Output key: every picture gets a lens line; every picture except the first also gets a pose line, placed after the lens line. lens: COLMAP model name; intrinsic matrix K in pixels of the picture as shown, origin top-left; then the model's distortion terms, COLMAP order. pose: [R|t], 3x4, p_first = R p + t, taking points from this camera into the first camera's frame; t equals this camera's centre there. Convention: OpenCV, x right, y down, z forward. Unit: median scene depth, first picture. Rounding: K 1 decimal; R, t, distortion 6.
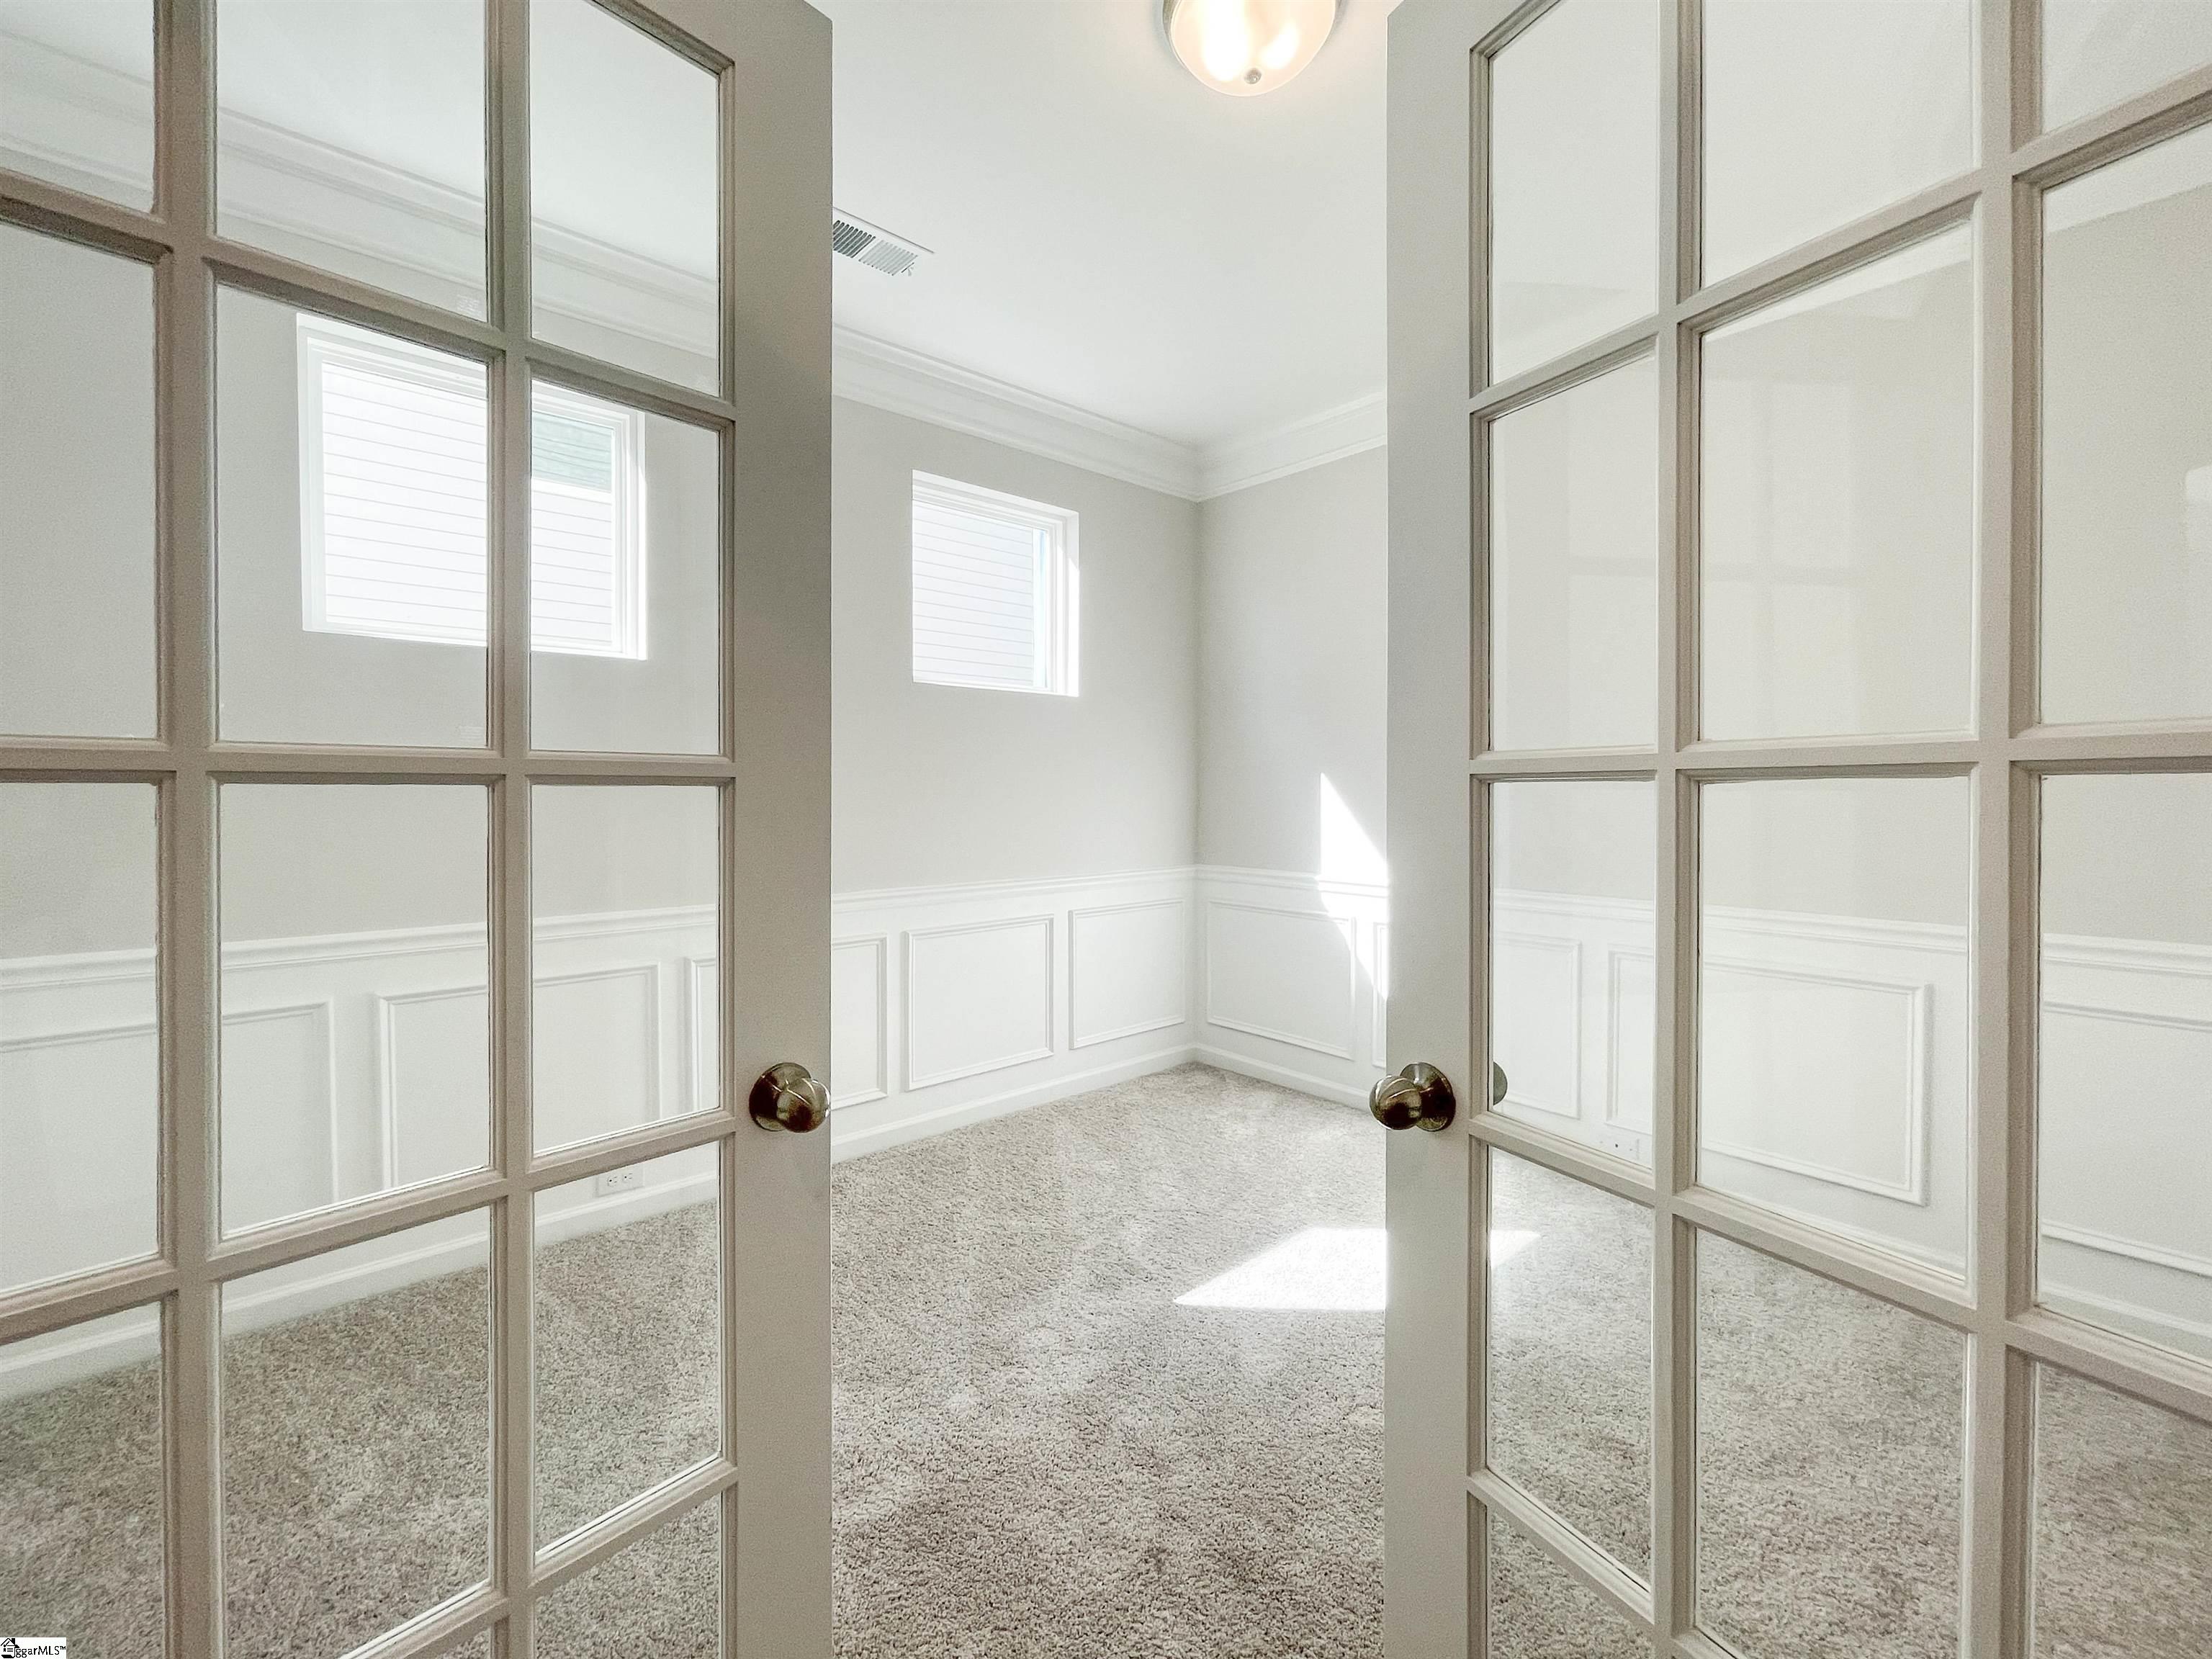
lens RADIAL K [[903.4, 0, 1107.9], [0, 903.4, 752.8], [0, 0, 1]] dist [-0.017544, -0.000006]
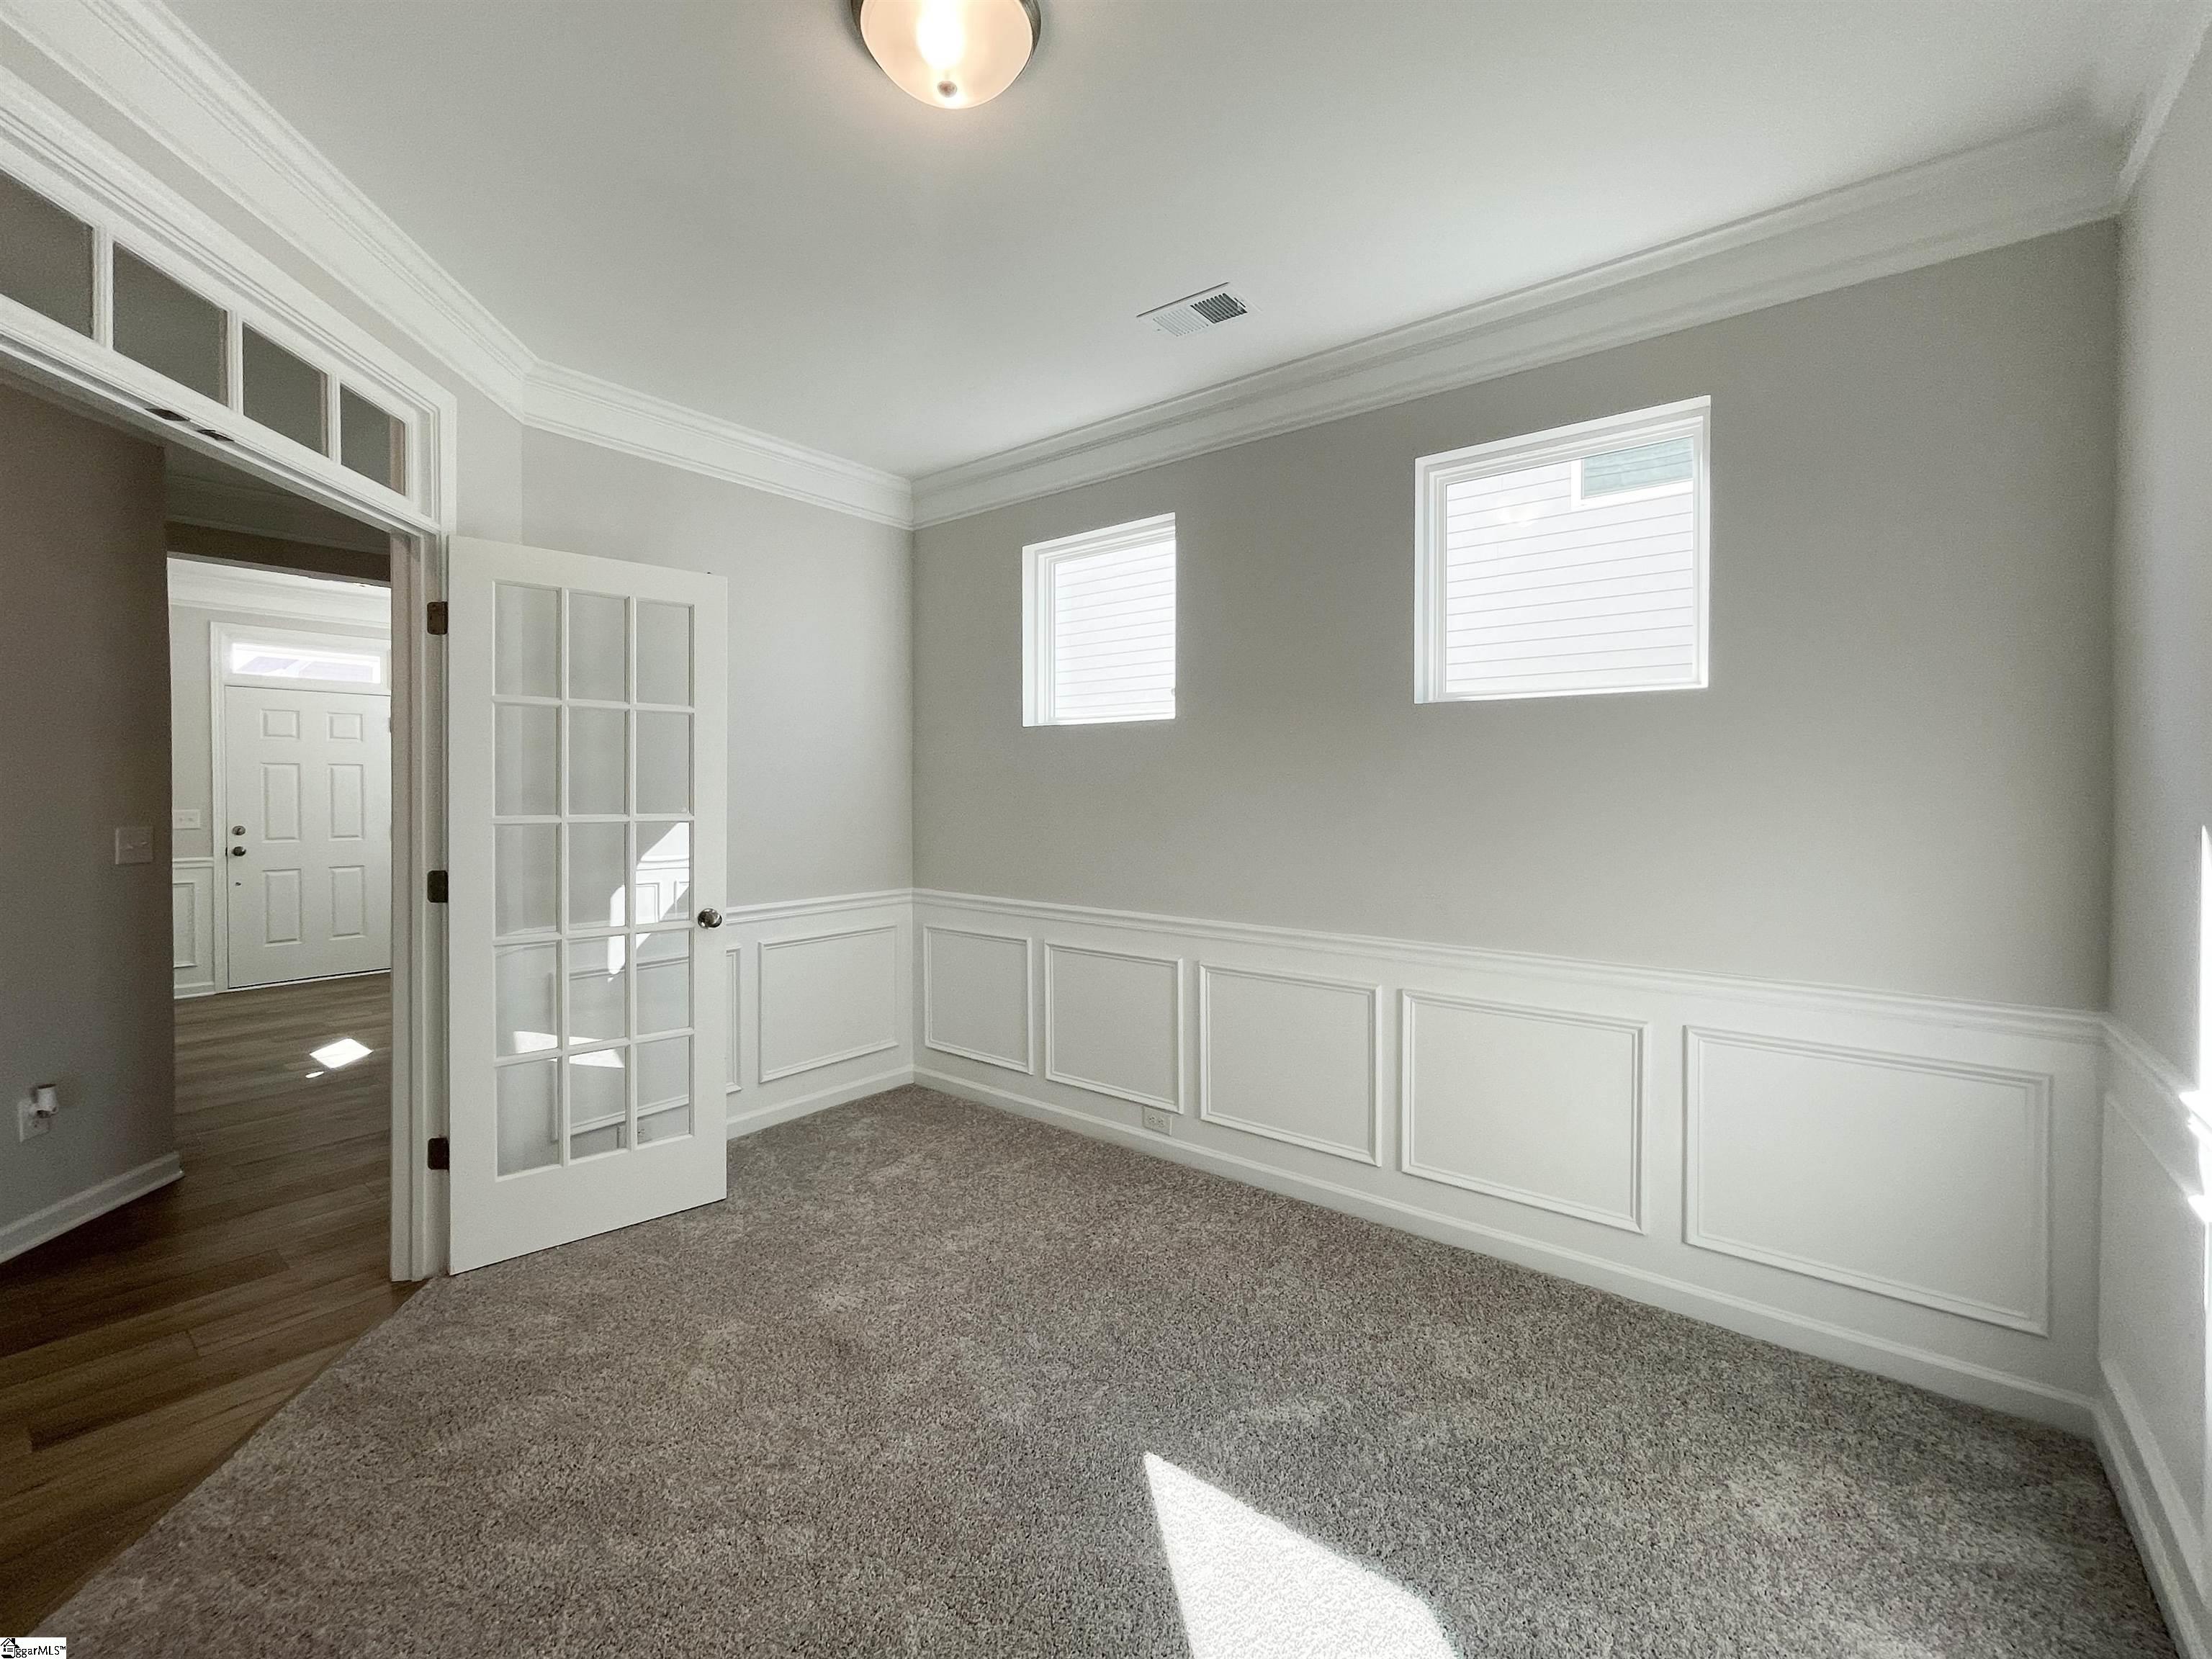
lens RADIAL K [[925.2, 0, 1100.4], [0, 925.2, 796.8], [0, 0, 1]] dist [0.000655, 0.000077]
pose [[0.178485, -0.016937, -0.983797, 0.546259], [0.014711, 0.999786, -0.014544, 0.017203], [0.983833, -0.011876, 0.178696, 0.492066]]
